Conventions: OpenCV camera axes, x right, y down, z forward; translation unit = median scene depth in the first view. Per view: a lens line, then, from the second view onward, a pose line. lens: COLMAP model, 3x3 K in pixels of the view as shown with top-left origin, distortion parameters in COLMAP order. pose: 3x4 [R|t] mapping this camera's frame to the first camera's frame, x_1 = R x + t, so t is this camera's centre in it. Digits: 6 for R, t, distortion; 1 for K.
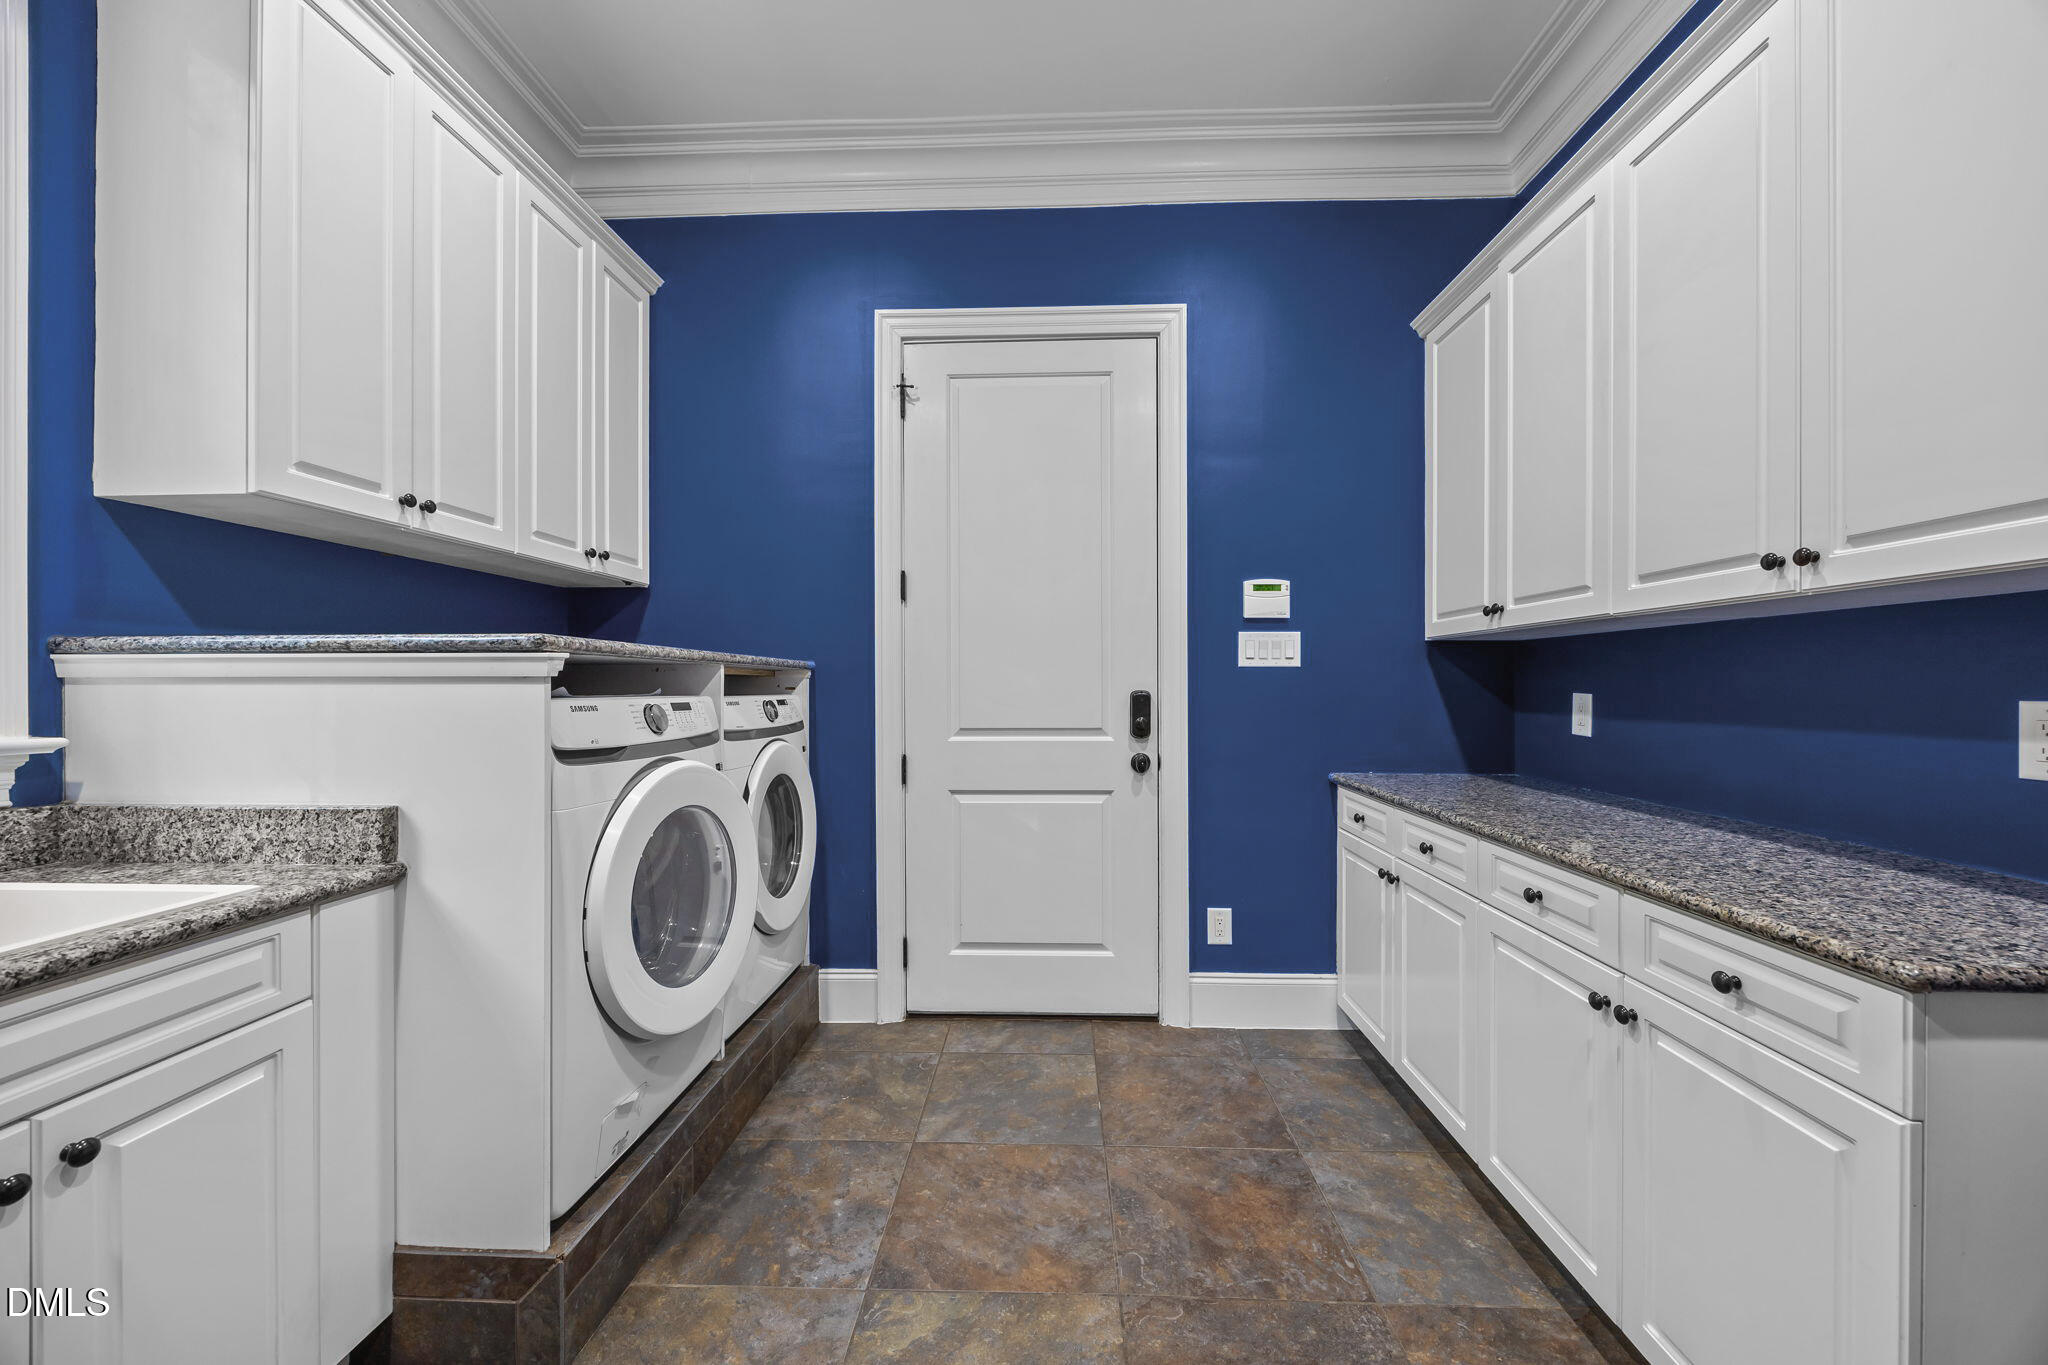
lens RADIAL K [[784.9, 0, 1031.7], [0, 784.9, 686.8], [0, 0, 1]] dist [-0.001585, 0.000457]
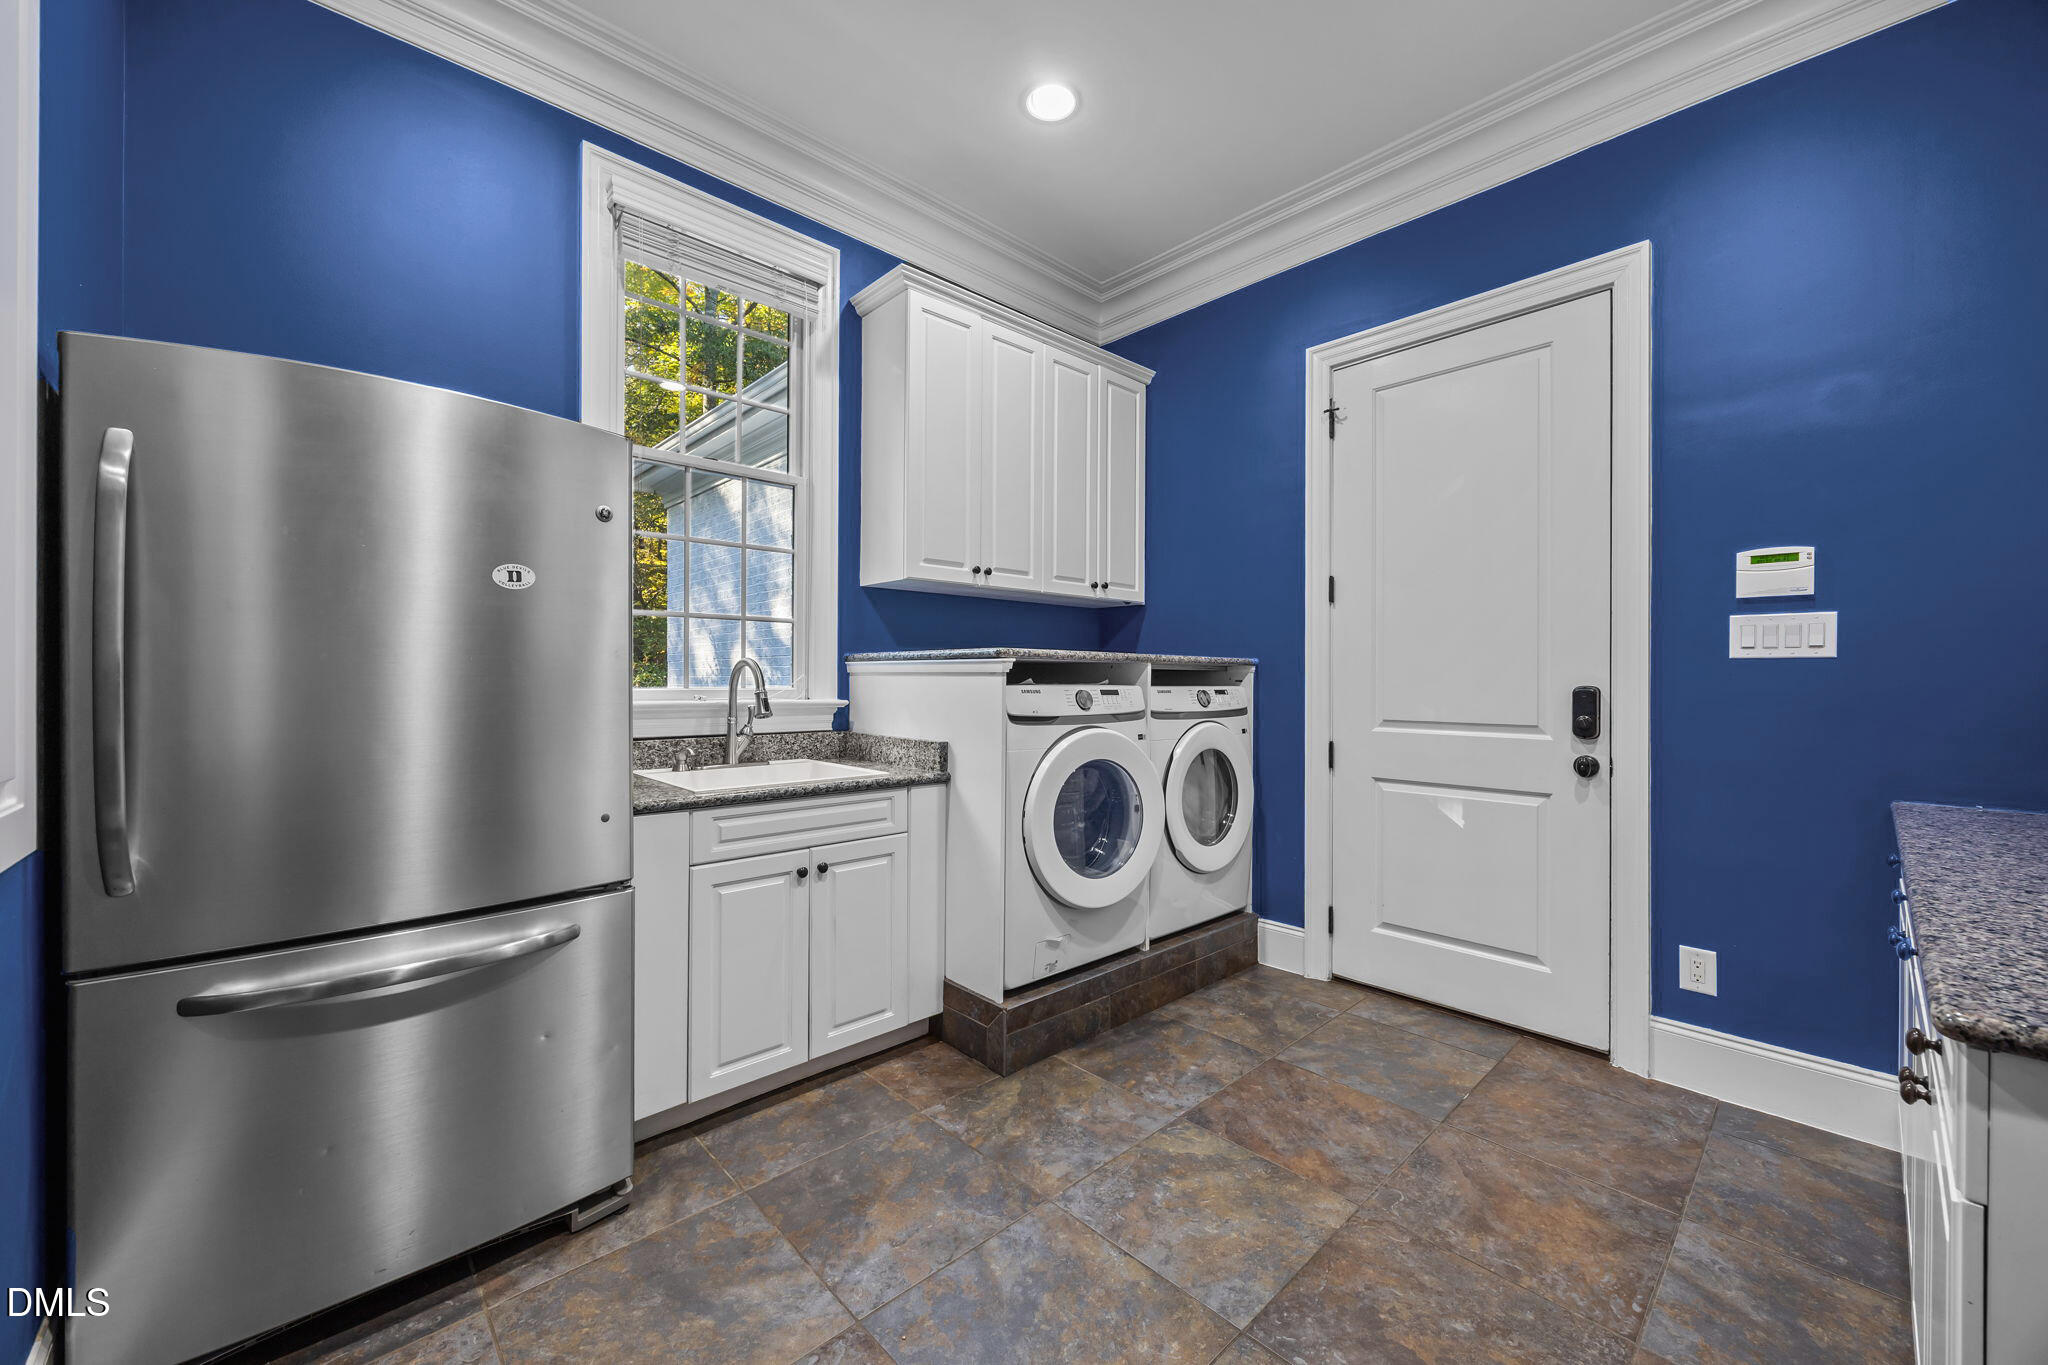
lens RADIAL K [[784.9, 0, 1014.5], [0, 784.9, 678.8], [0, 0, 1]] dist [-0.001585, 0.000457]
pose [[0.704508, 0.004968, -0.709679, 0.416830], [-0.006848, 0.999977, 0.000202, 0.000797], [0.709663, 0.004717, 0.704525, -0.133486]]
